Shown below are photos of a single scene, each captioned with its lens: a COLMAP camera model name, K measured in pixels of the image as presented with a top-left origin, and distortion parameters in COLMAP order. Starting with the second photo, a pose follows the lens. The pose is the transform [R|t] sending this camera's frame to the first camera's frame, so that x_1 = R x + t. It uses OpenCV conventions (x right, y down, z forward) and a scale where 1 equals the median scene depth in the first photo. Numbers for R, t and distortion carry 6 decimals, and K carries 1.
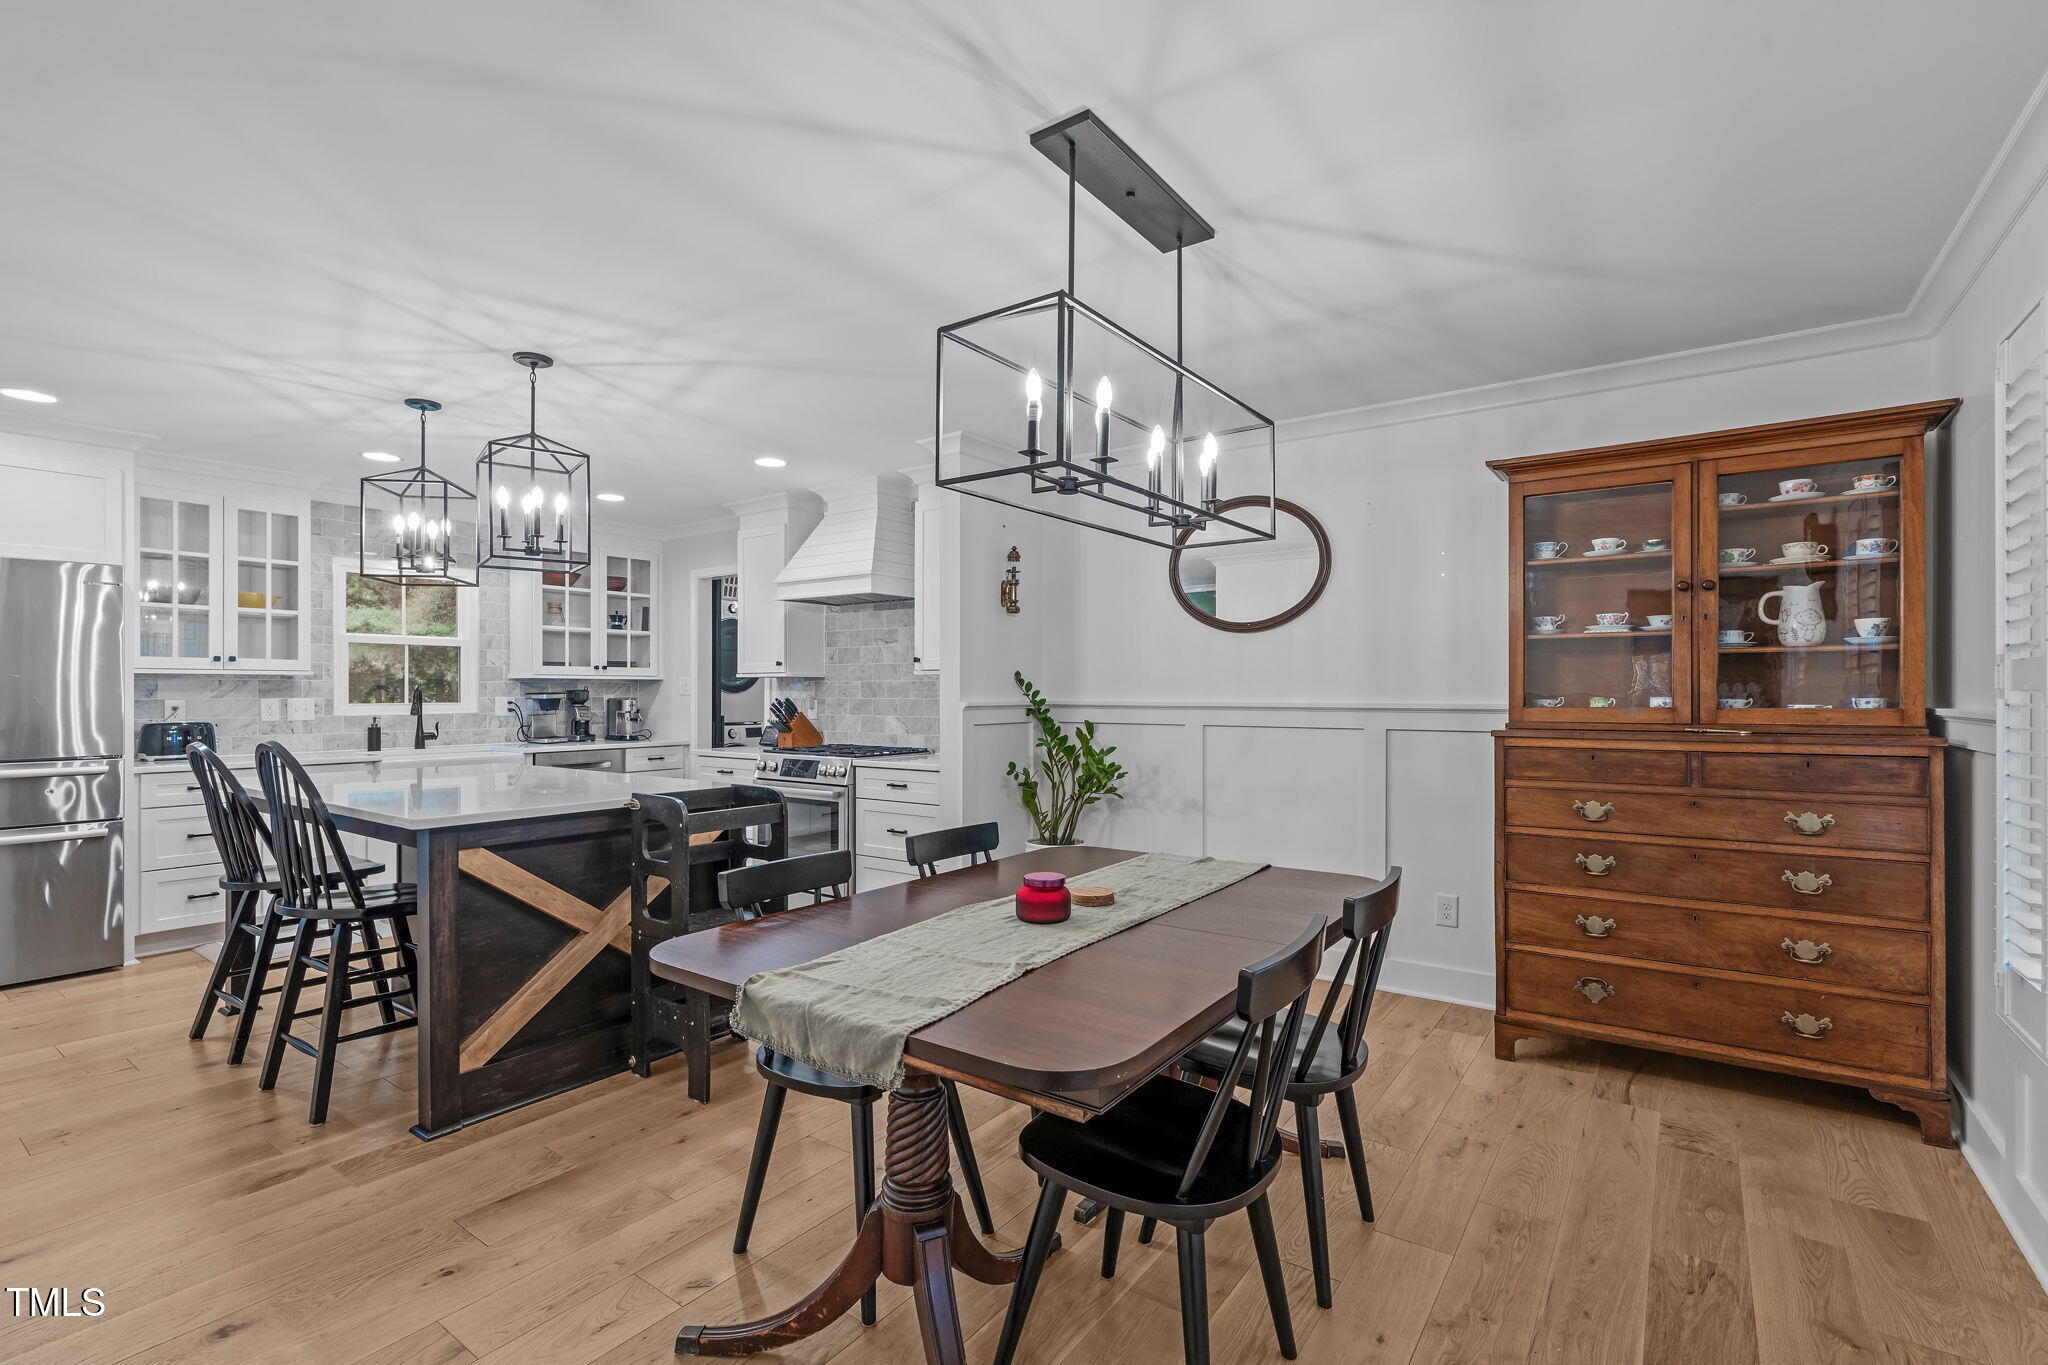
lens RADIAL K [[919.8, 0, 1013.7], [0, 919.8, 695.4], [0, 0, 1]] dist [-0.002109, 0.001493]
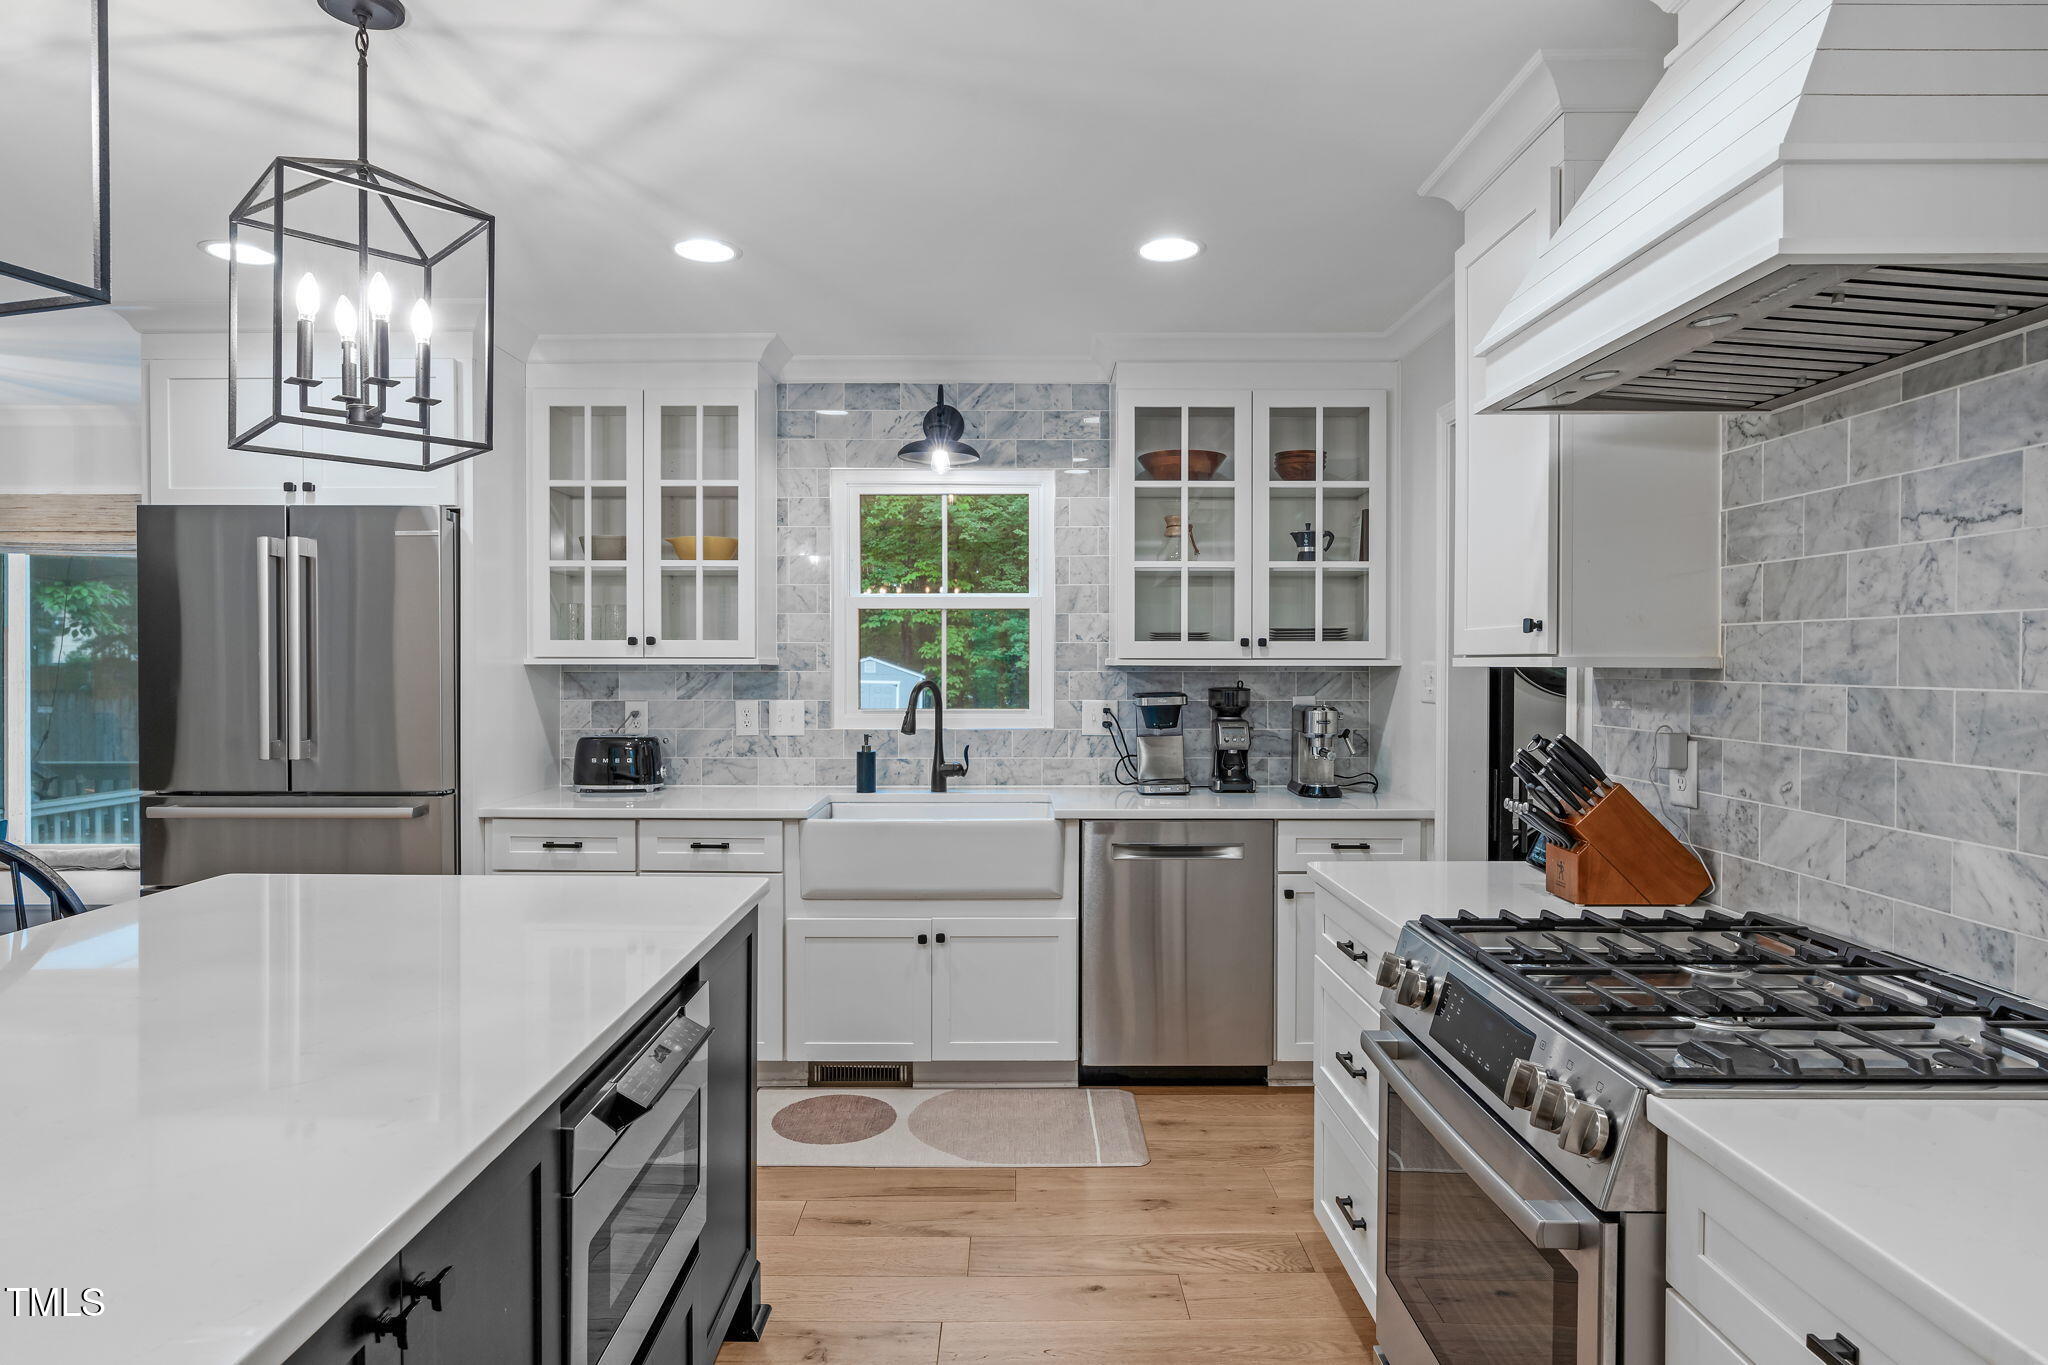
lens RADIAL K [[1139.7, 0, 1022.5], [0, 1139.7, 675.2], [0, 0, 1]] dist [0.002503, -0.000003]
pose [[0.591327, 0.009278, -0.806378, -0.052969], [-0.004213, 0.999956, 0.008415, -0.023503], [0.806421, -0.001579, 0.591340, 0.727201]]
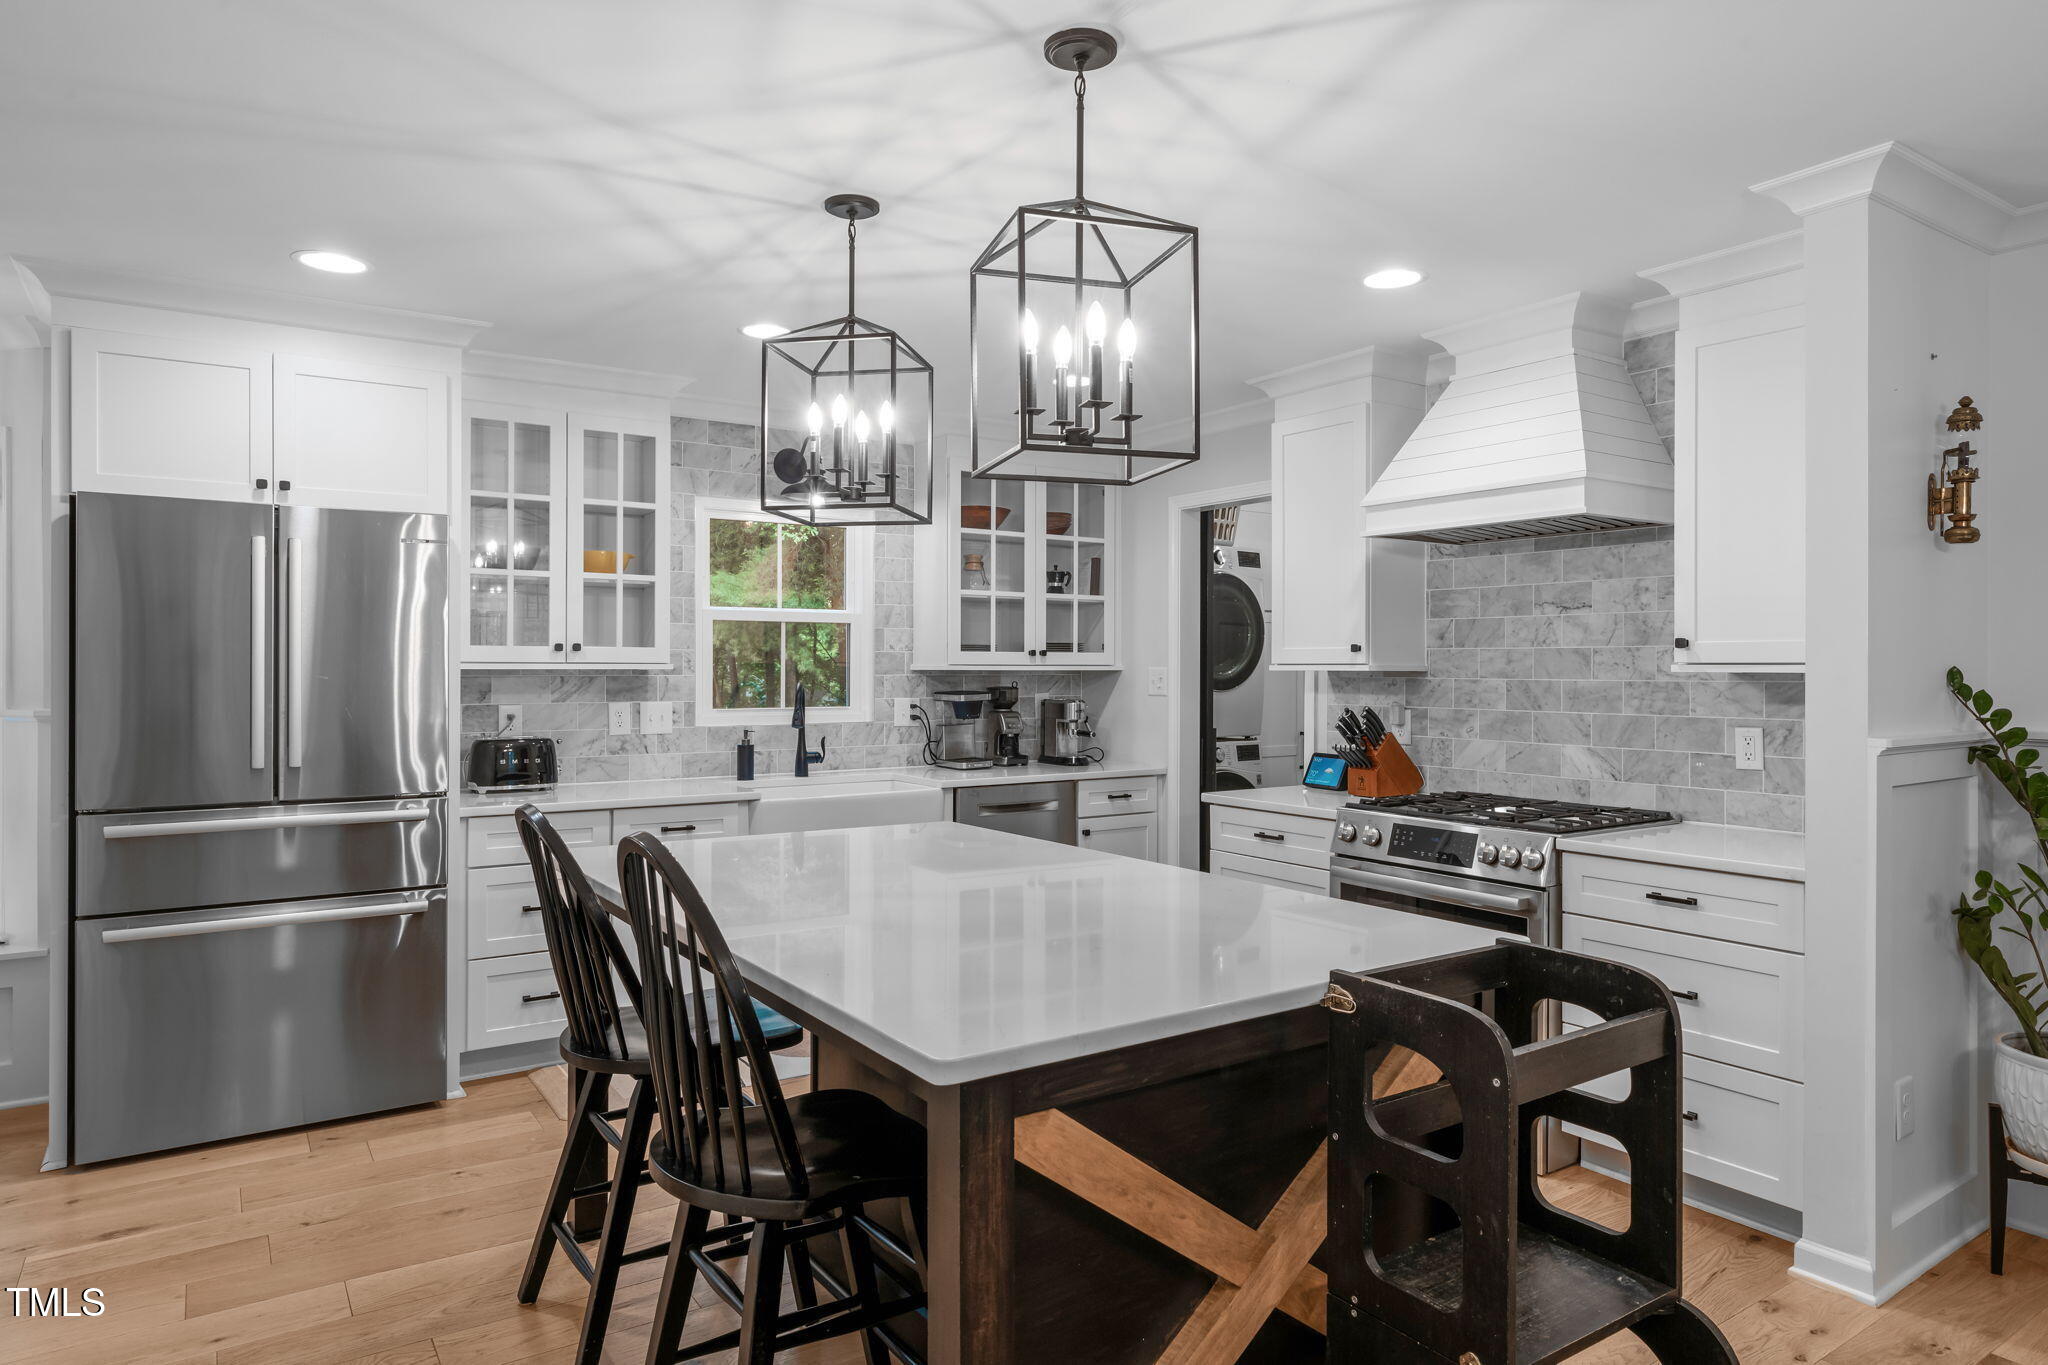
lens RADIAL K [[1209.2, 0, 1027.6], [0, 1209.2, 672.8], [0, 0, 1]] dist [-0.003159, -0.001418]
pose [[0.941149, 0.002899, -0.337980, -0.221487], [-0.003232, 0.999995, -0.000422, -0.021131], [0.337977, 0.001490, 0.941153, 0.256830]]
